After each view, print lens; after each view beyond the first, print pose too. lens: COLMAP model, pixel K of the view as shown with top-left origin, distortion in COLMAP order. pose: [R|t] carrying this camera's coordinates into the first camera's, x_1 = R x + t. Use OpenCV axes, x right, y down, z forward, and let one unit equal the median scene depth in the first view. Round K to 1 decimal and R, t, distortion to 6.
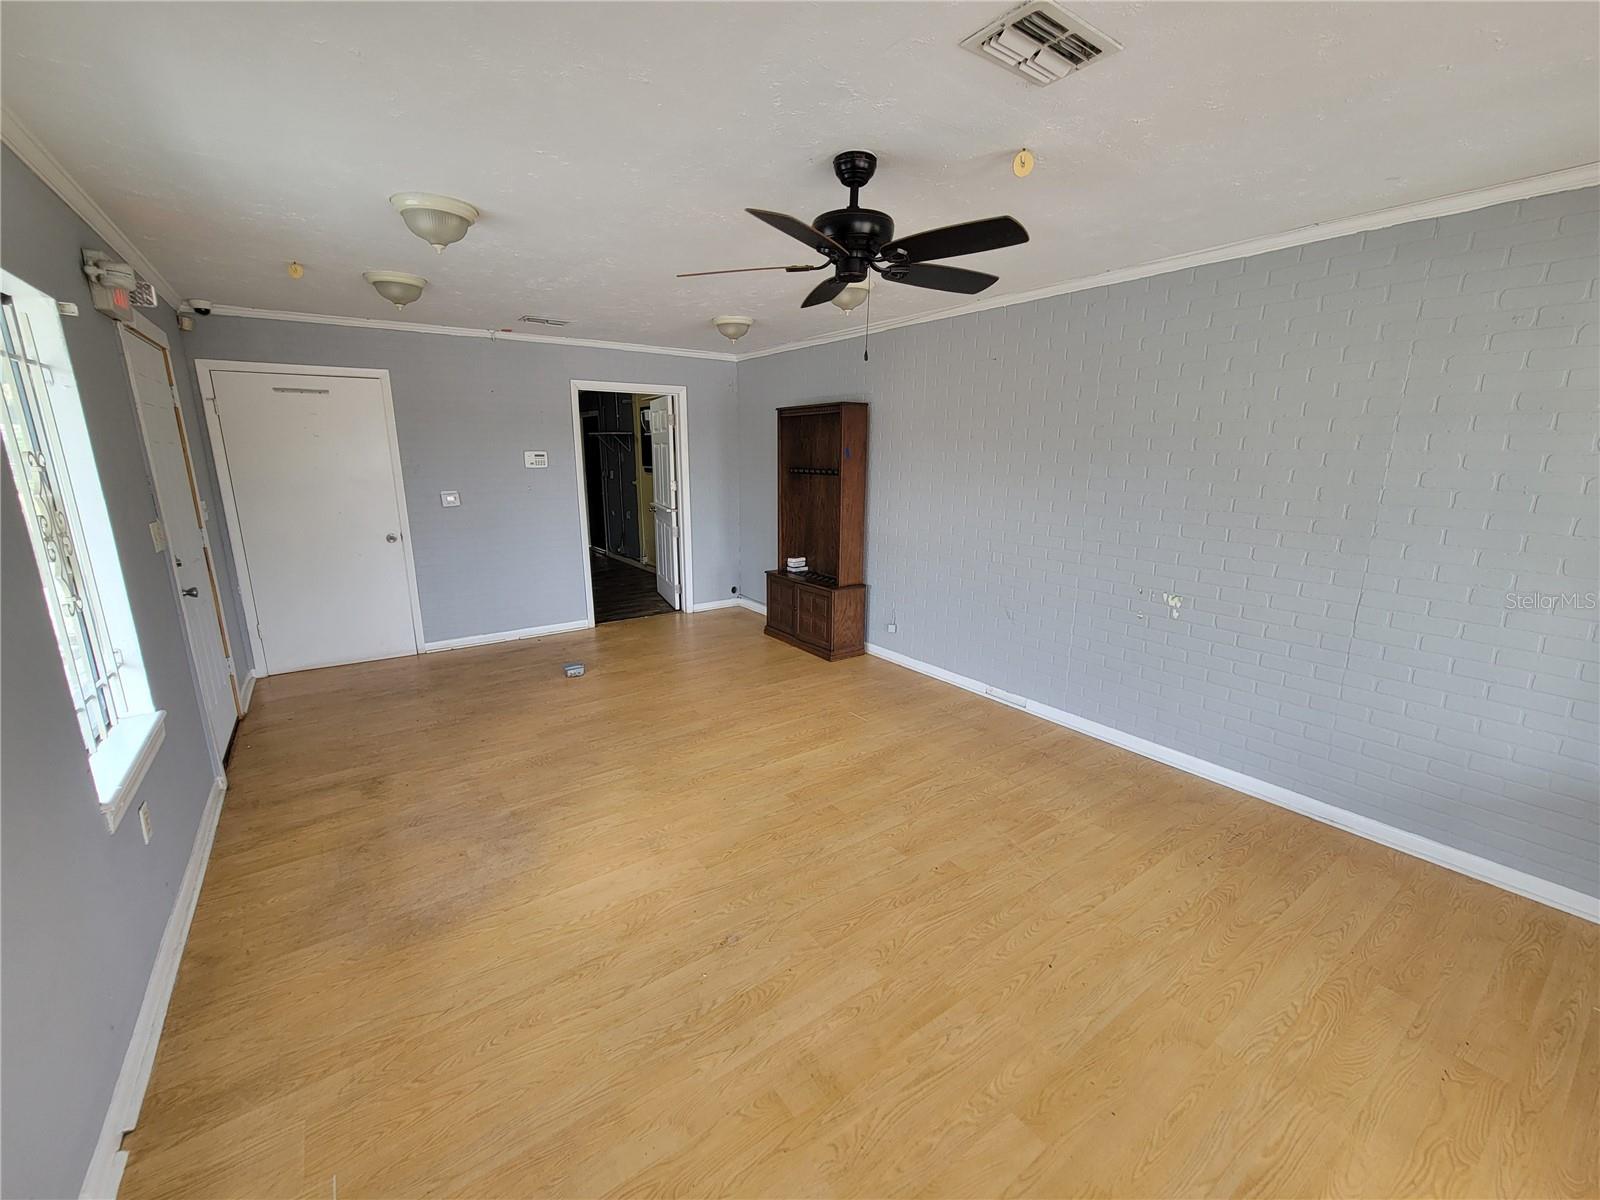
lens RADIAL K [[650.8, 0, 791.5], [0, 650.8, 610.2], [0, 0, 1]] dist [0.007575, -0.004610]
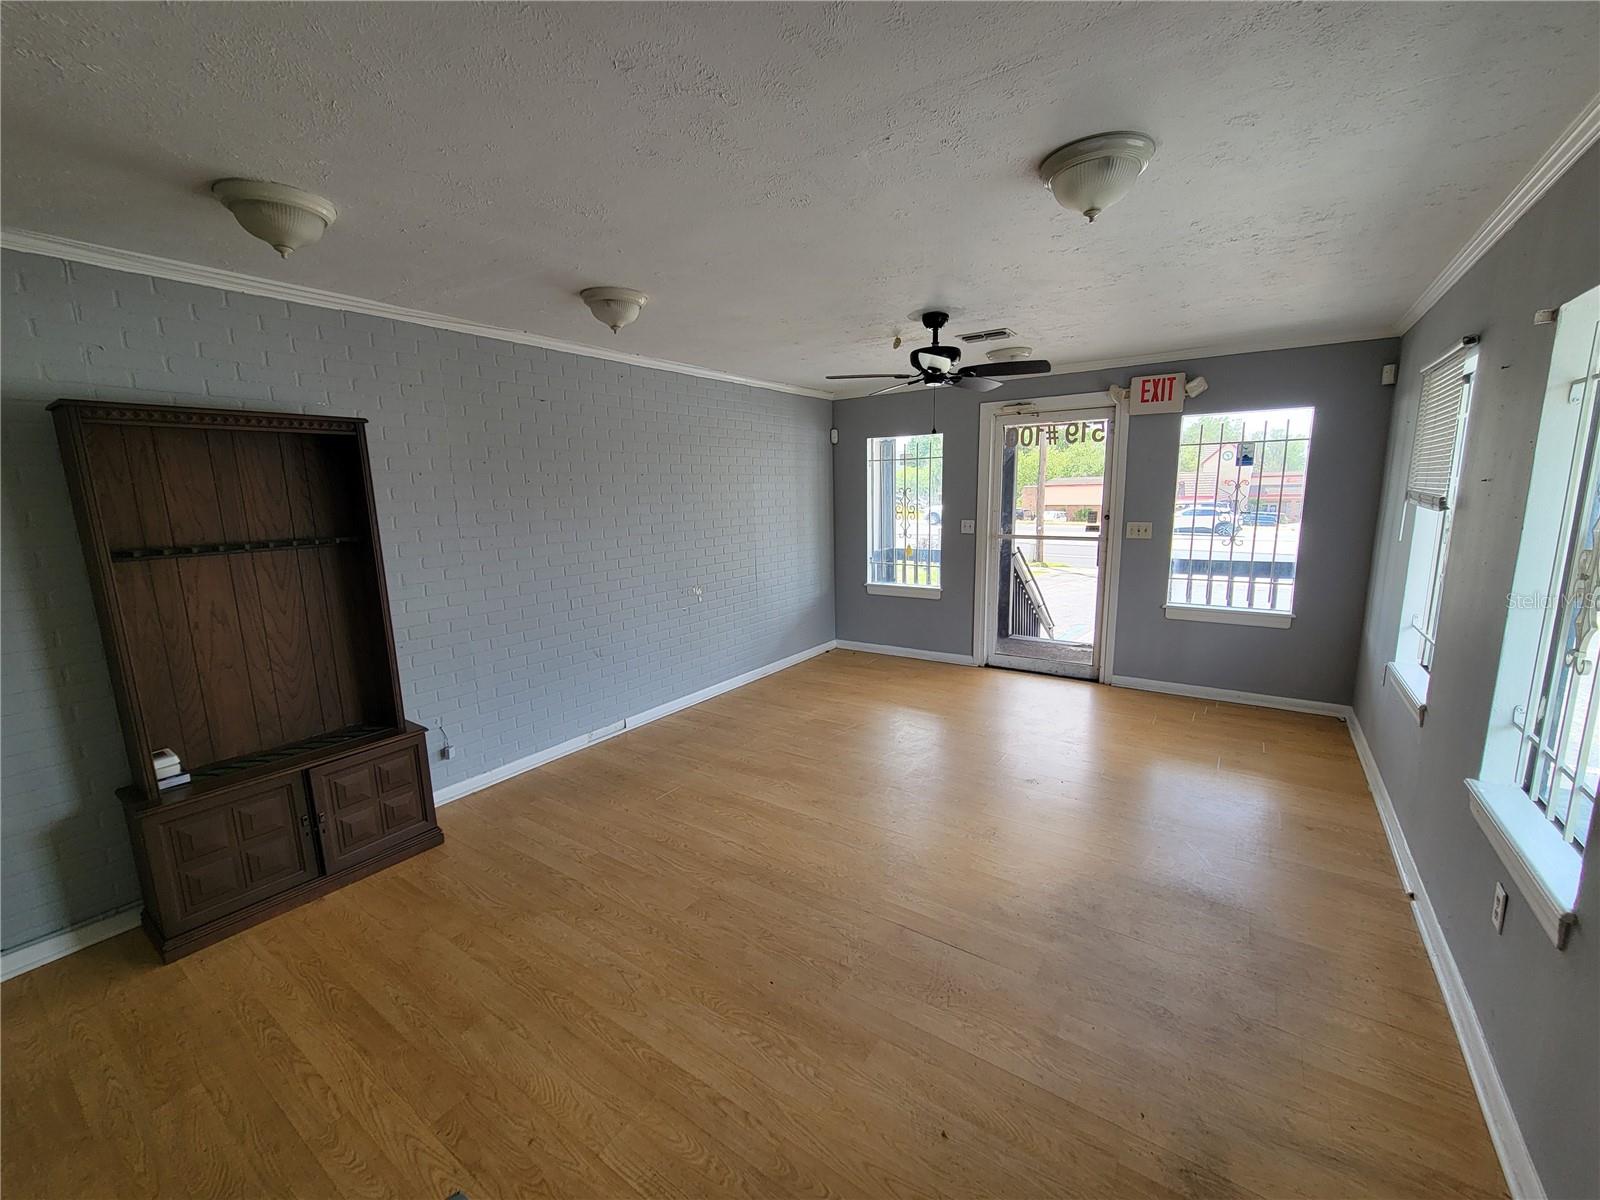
lens RADIAL K [[650.8, 0, 791.5], [0, 650.8, 610.2], [0, 0, 1]] dist [0.007575, -0.004610]
pose [[-0.335115, -0.166096, 0.927421, -0.818276], [0.246267, 0.934677, 0.256382, -0.282343], [-0.909423, 0.314311, -0.272320, 1.138681]]
